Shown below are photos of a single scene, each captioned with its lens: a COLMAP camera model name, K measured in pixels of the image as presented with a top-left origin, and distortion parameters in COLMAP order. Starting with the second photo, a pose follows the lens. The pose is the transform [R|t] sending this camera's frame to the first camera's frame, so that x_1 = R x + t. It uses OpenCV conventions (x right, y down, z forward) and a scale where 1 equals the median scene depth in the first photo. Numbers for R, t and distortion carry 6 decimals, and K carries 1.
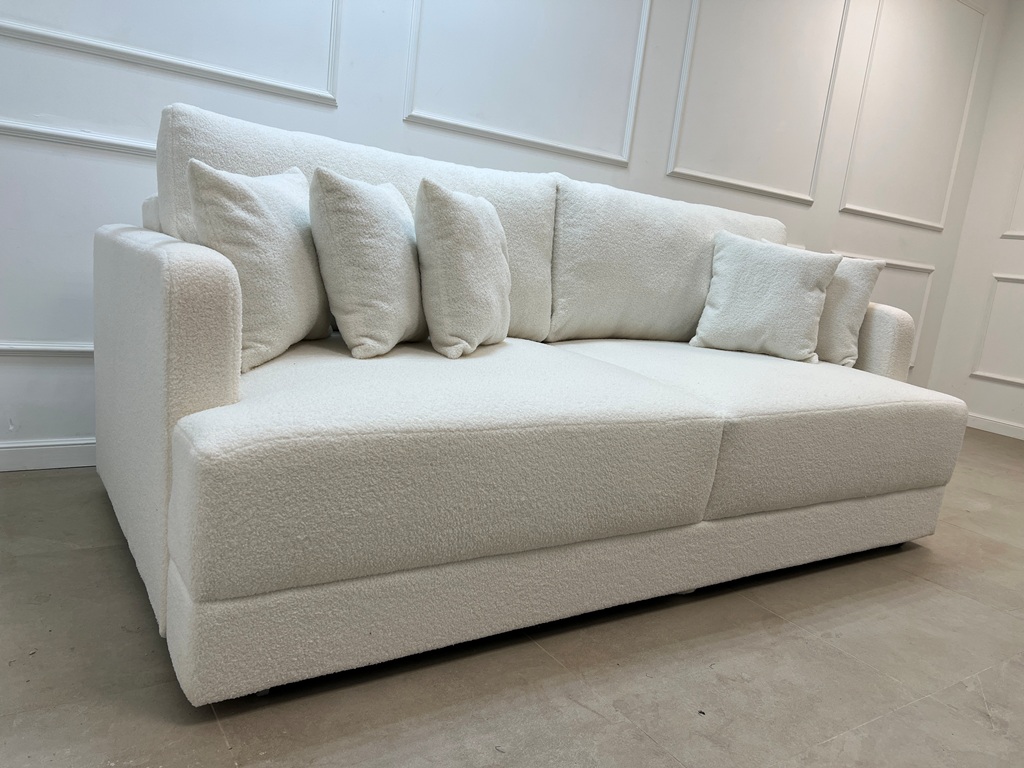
lens RADIAL K [[769.0, 0, 509.9], [0, 769.0, 391.4], [0, 0, 1]] dist [0.044720, -0.051571]
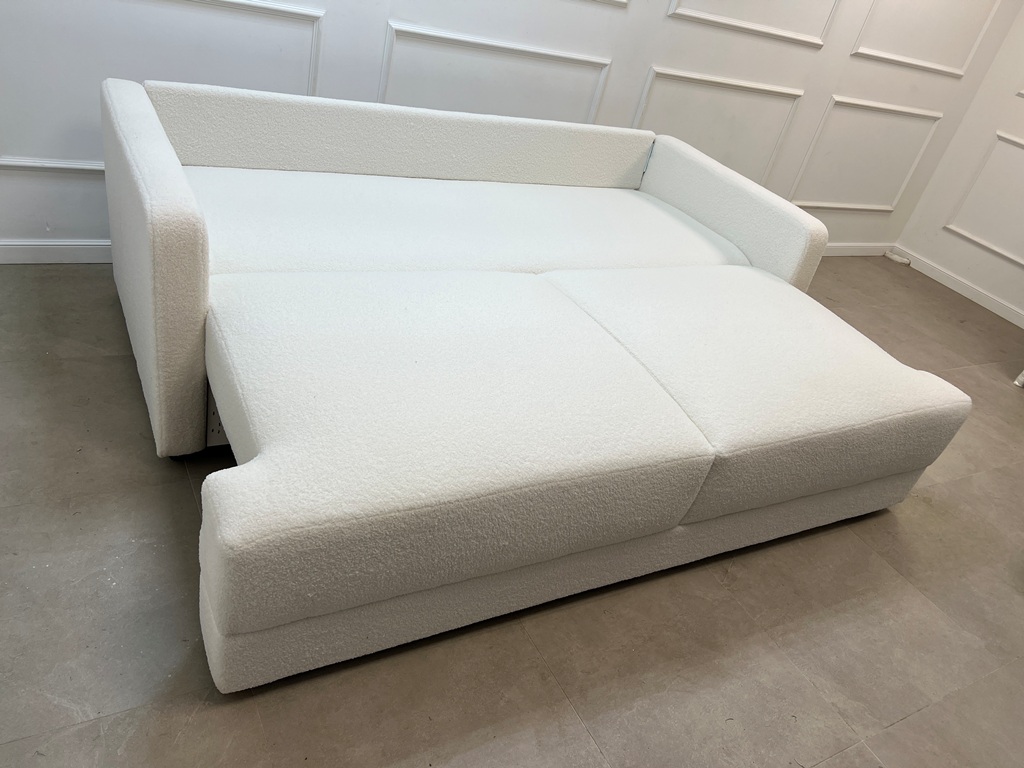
lens RADIAL K [[769.0, 0, 507.3], [0, 769.0, 387.9], [0, 0, 1]] dist [0.044720, -0.051571]
pose [[0.989692, 0.142870, -0.009868, 0.137994], [-0.129926, 0.924738, 0.357741, -0.303786], [0.060236, -0.352771, 0.933769, -0.219340]]
